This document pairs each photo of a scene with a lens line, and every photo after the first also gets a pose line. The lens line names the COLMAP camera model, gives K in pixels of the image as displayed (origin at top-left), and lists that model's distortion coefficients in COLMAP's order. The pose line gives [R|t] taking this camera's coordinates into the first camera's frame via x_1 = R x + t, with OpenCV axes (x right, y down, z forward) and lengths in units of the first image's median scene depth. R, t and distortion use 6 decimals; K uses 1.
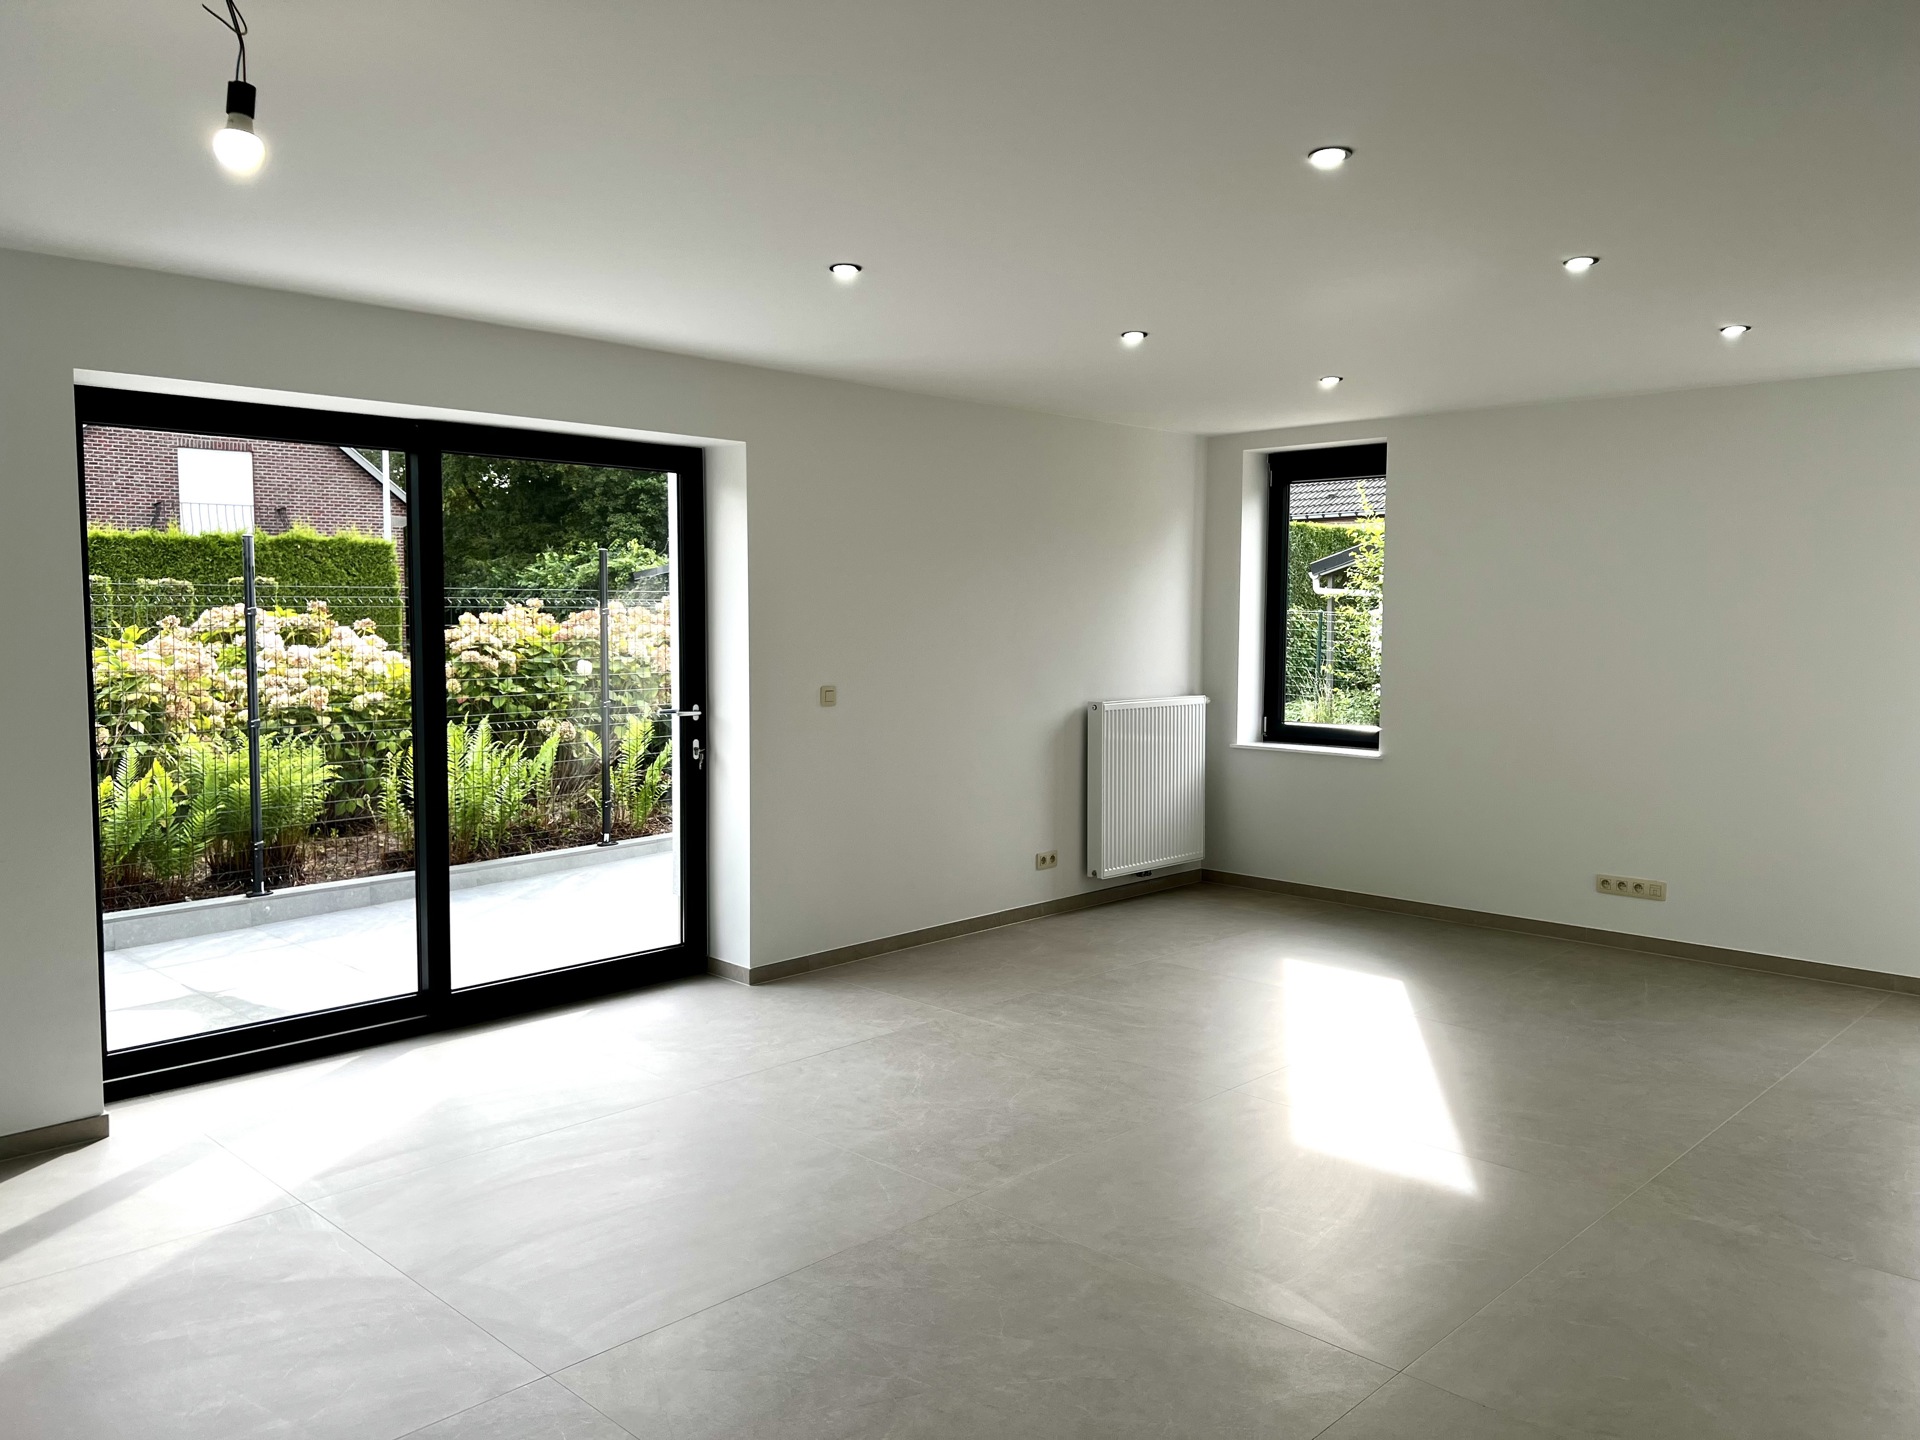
lens RADIAL K [[1433.5, 0, 960.0], [0, 1433.5, 720.0], [0, 0, 1]] dist [0.095742, -0.139249]
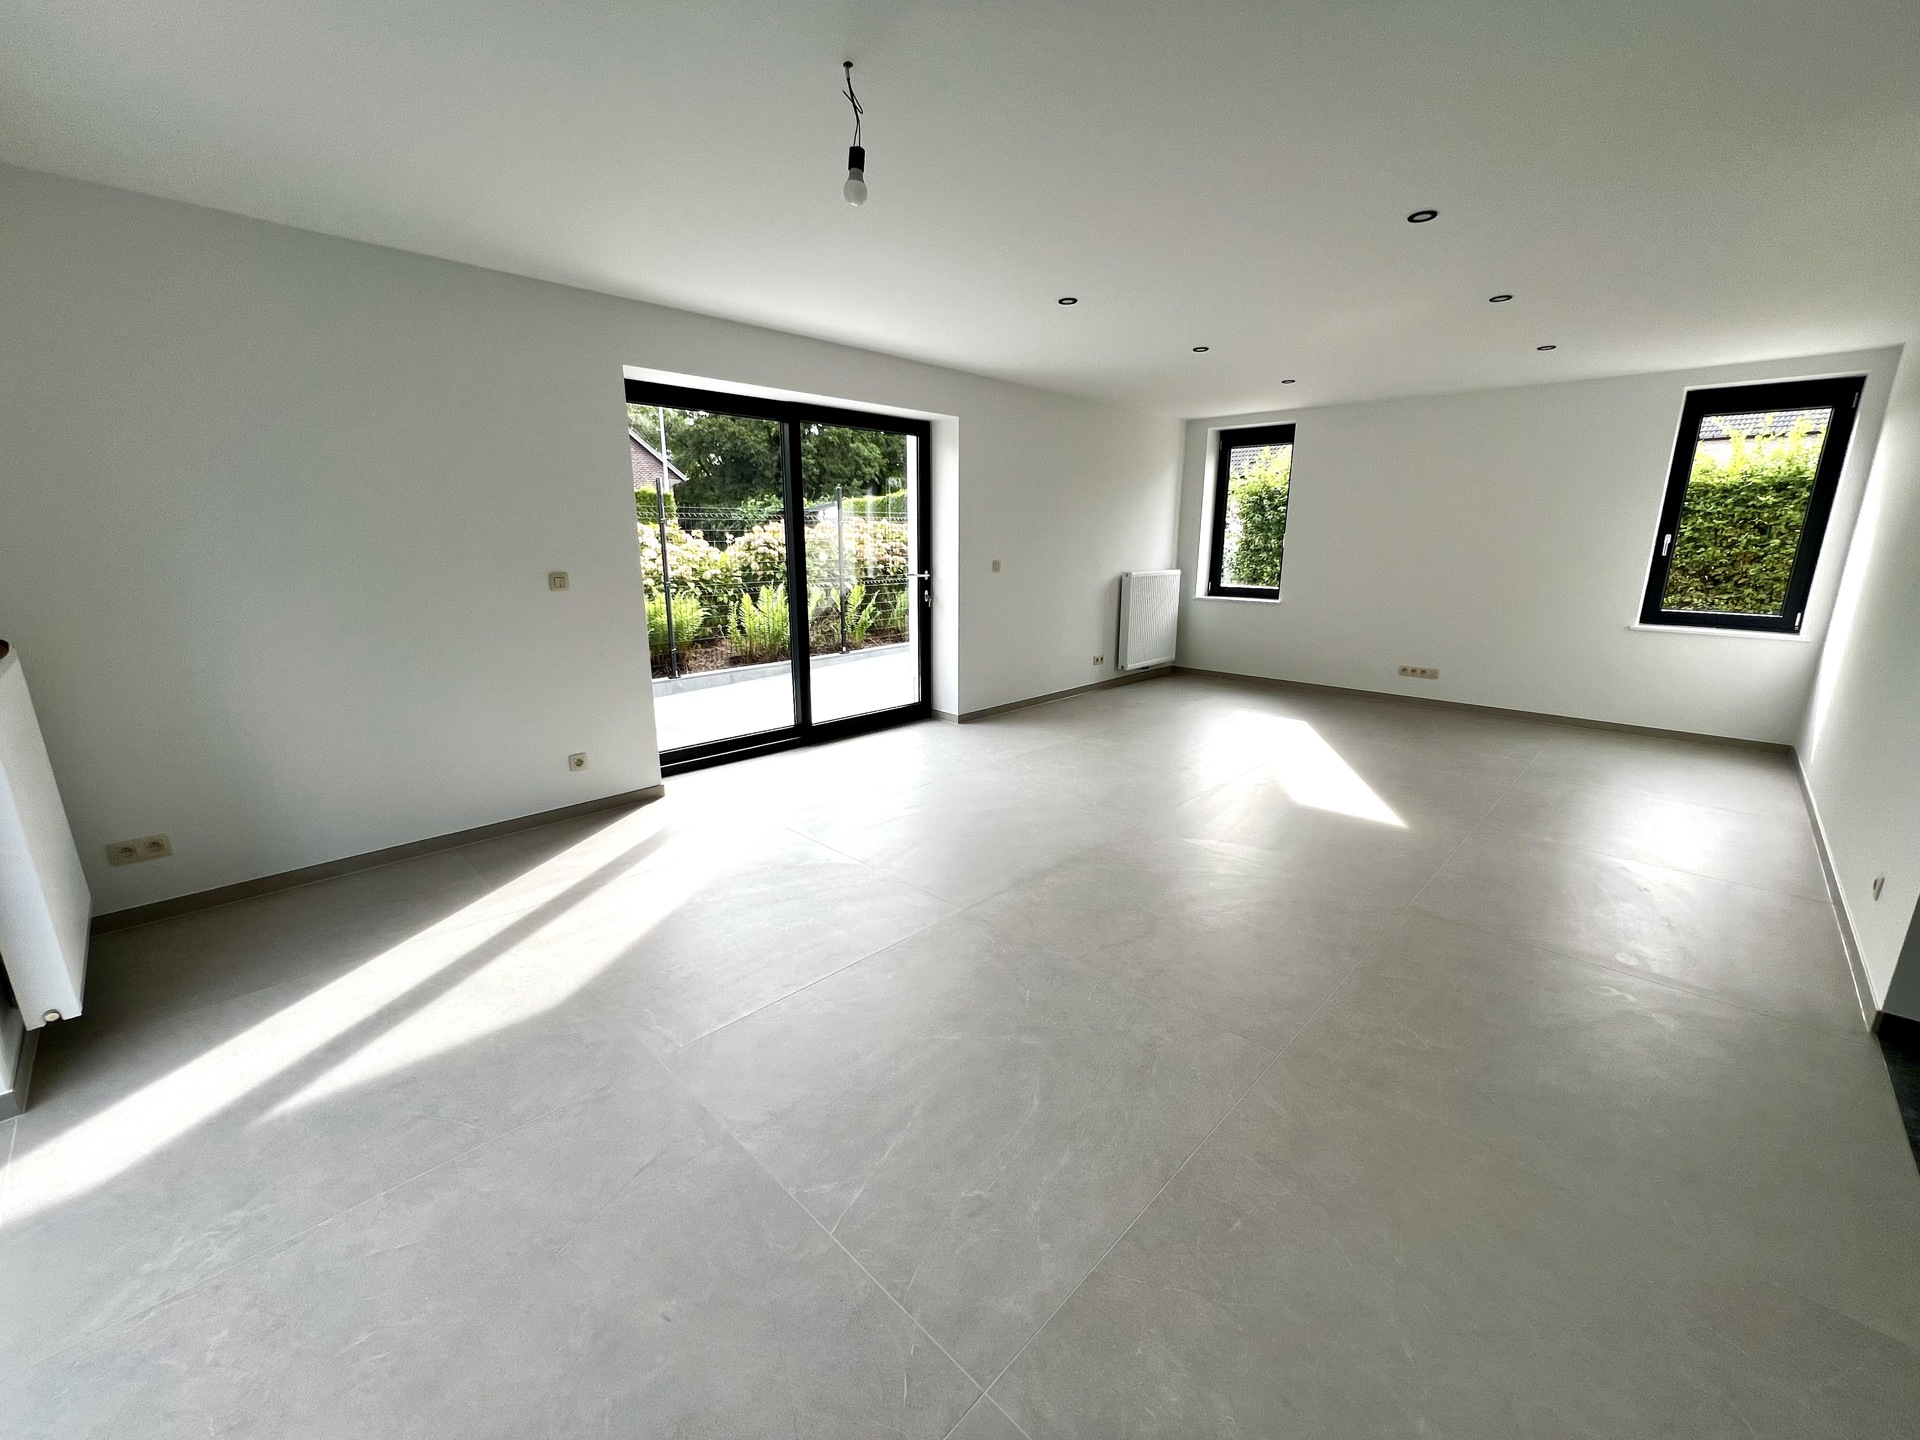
lens RADIAL K [[769.0, 0, 962.9], [0, 769.0, 720.8], [0, 0, 1]] dist [-0.002673, 0.000271]
pose [[0.999998, -0.000070, 0.002058, -0.113958], [-0.000261, 0.987025, 0.160564, 0.016710], [-0.002043, -0.160564, 0.987023, 0.015790]]
